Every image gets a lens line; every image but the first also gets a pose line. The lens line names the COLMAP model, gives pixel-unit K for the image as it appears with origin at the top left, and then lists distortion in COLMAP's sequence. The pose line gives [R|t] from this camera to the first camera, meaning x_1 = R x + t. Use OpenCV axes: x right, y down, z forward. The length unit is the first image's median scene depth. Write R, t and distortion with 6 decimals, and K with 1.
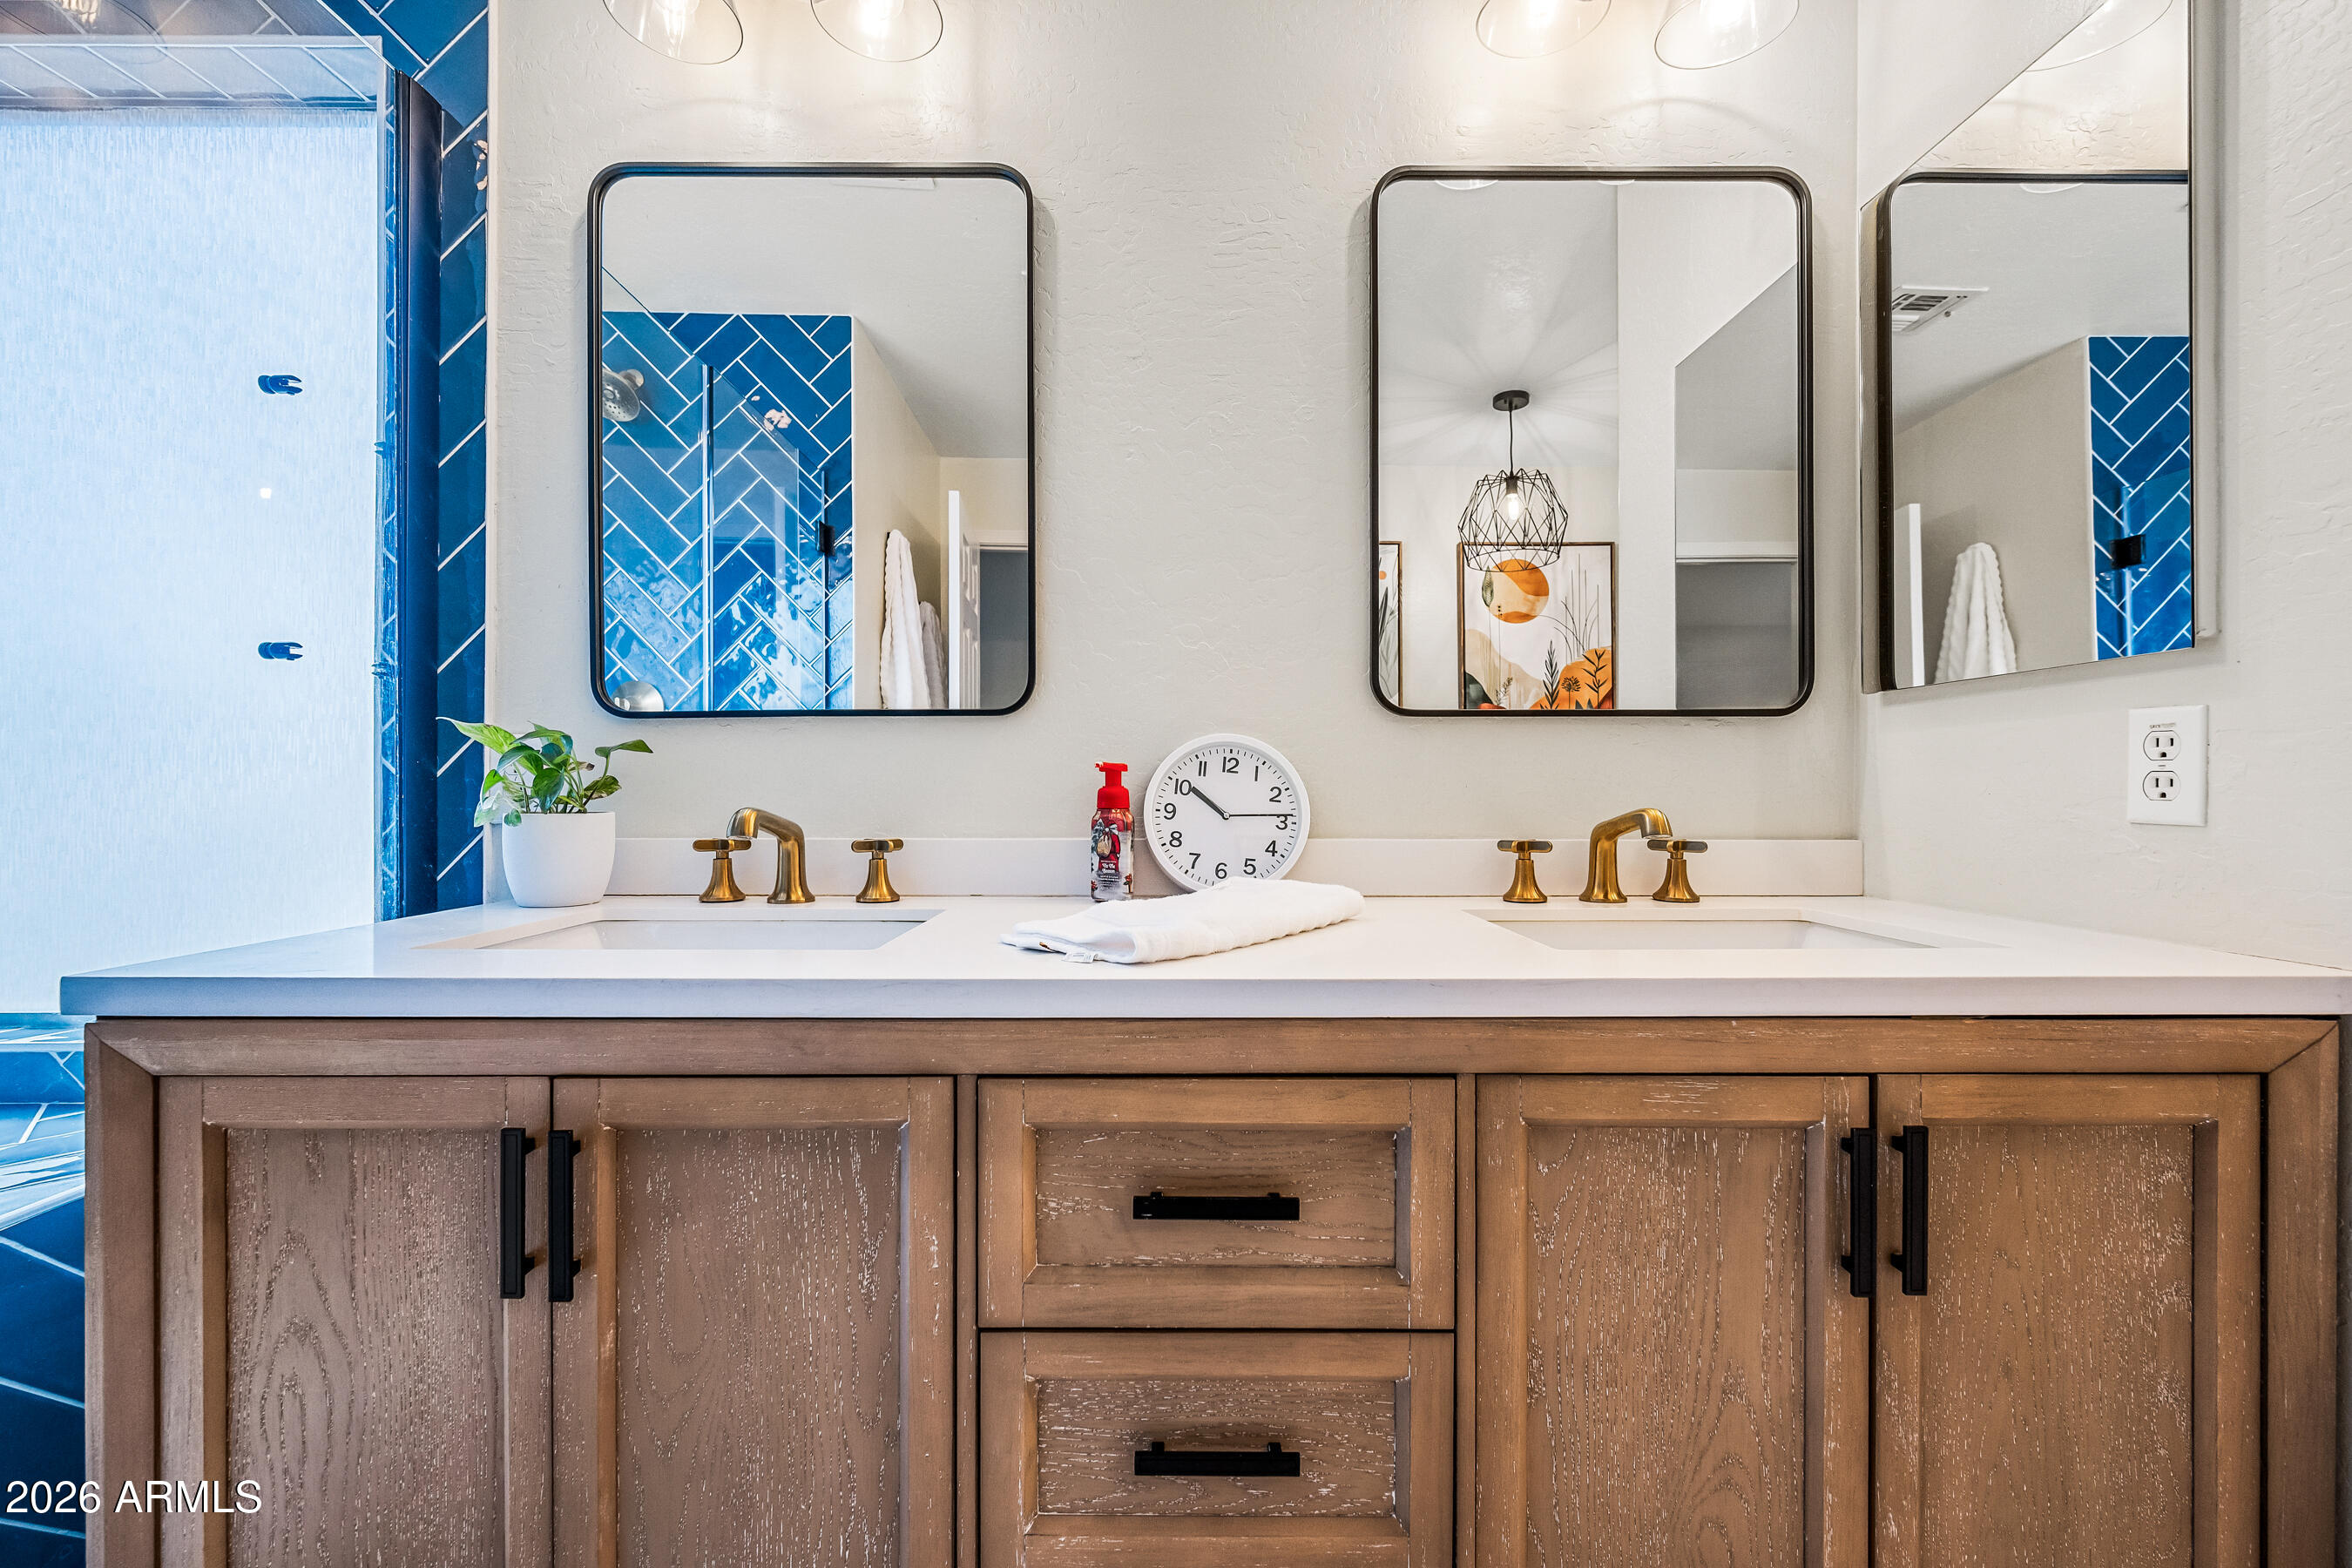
lens RADIAL K [[940.0, 0, 1175.0], [0, 940.0, 789.5], [0, 0, 1]] dist [-0.000417, 0.000314]
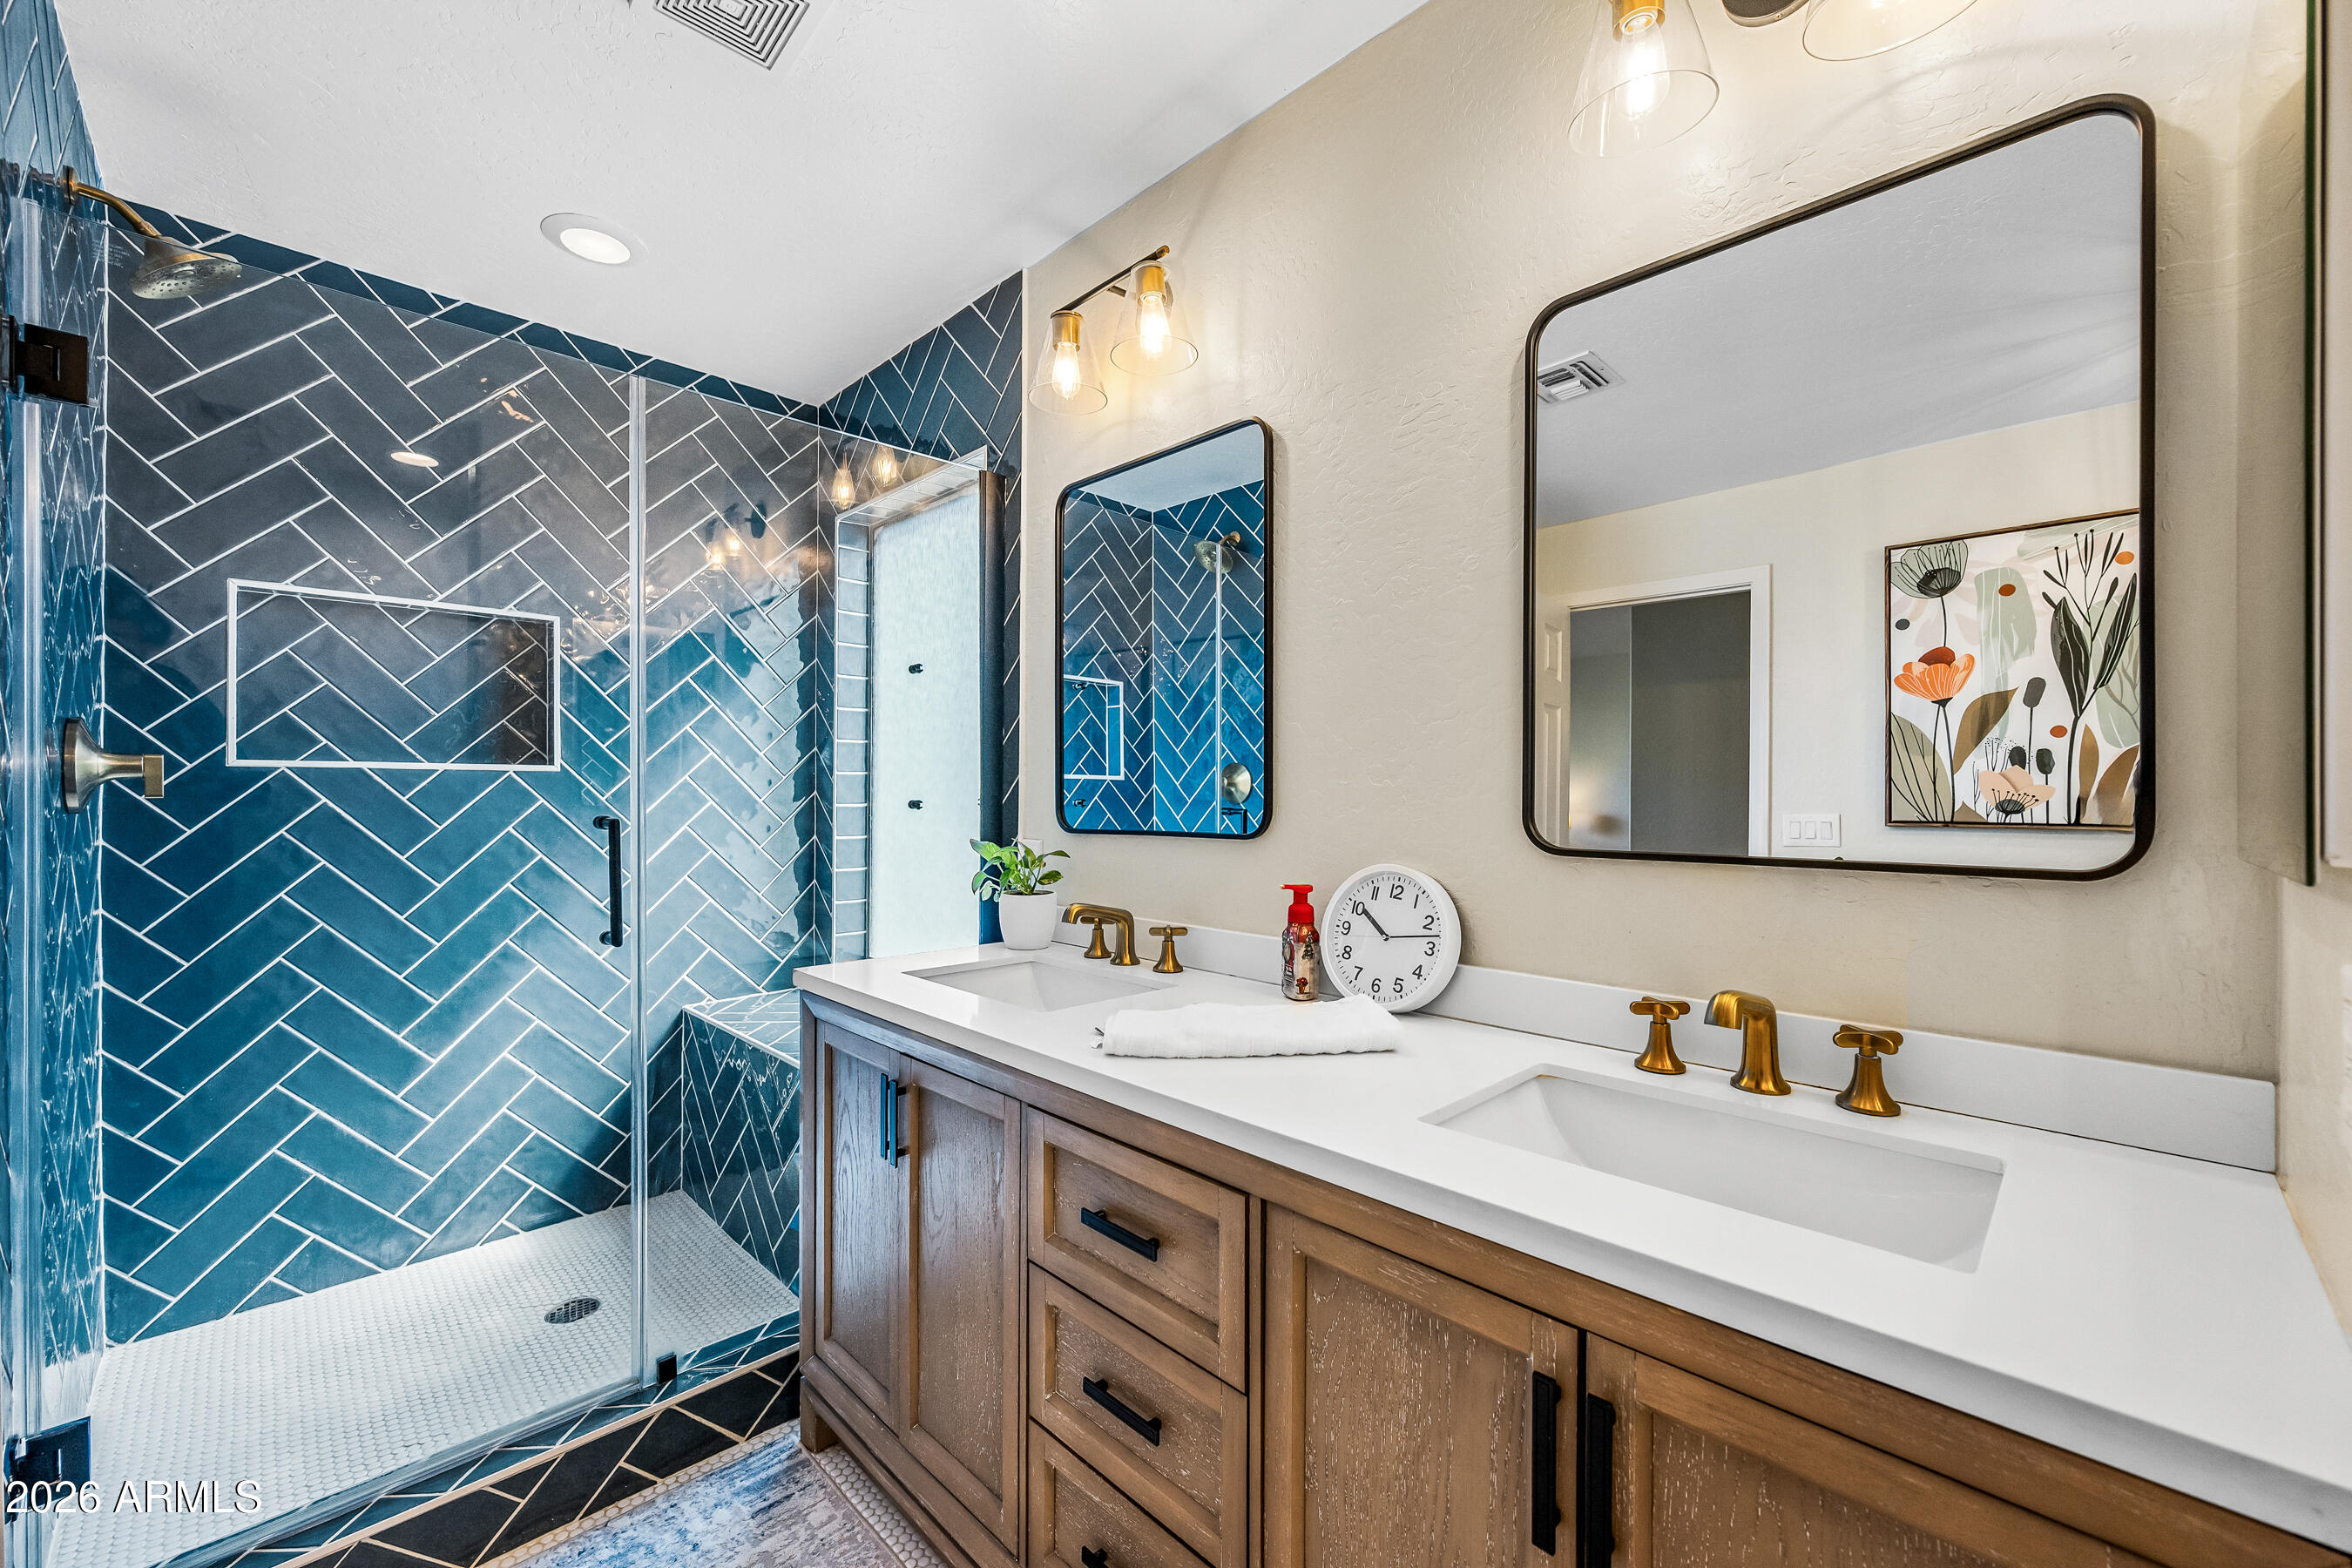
lens RADIAL K [[940.0, 0, 1141.6], [0, 940.0, 780.7], [0, 0, 1]] dist [-0.000417, 0.000314]
pose [[0.679680, -0.009320, -0.733450, 1.119850], [-0.002066, 0.999891, -0.014619, -0.234708], [0.733506, 0.011451, 0.679587, 0.017220]]
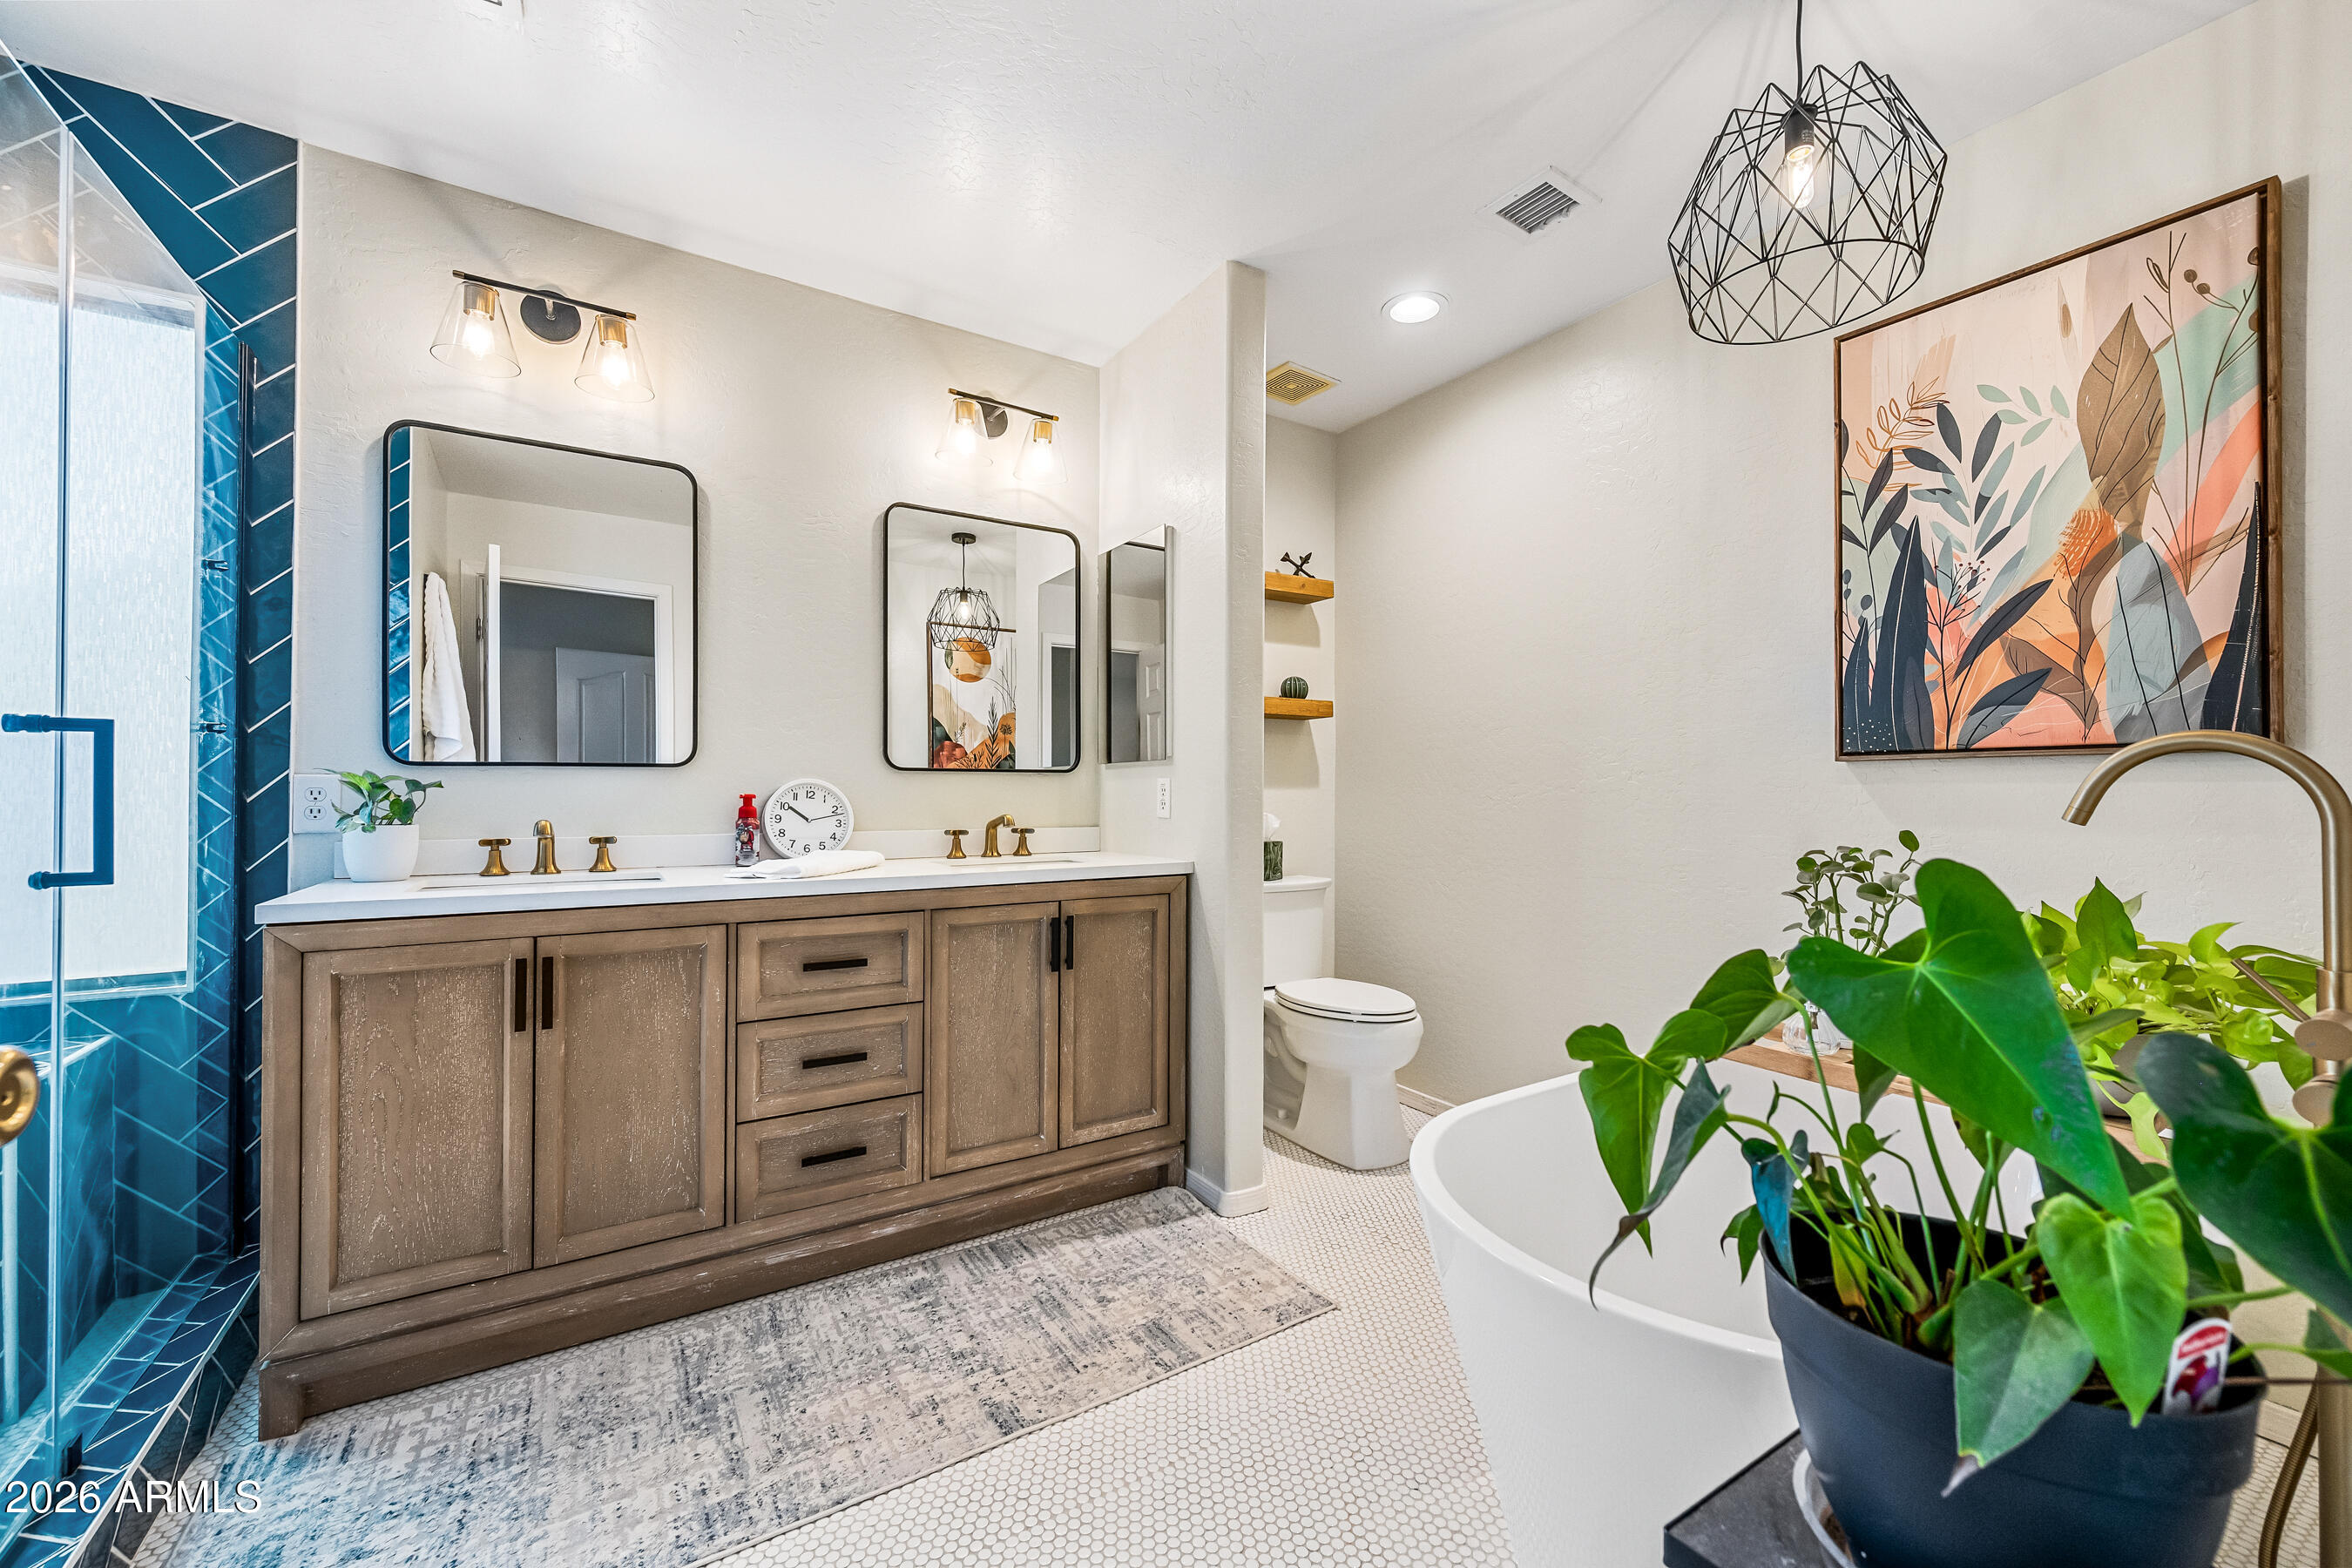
lens RADIAL K [[940.0, 0, 1179.3], [0, 940.0, 778.4], [0, 0, 1]] dist [-0.000417, 0.000314]
pose [[0.850894, 0.008562, 0.525268, -0.523069], [0.001305, 0.999830, -0.018413, -0.037681], [-0.525336, 0.016353, 0.850738, -1.769357]]
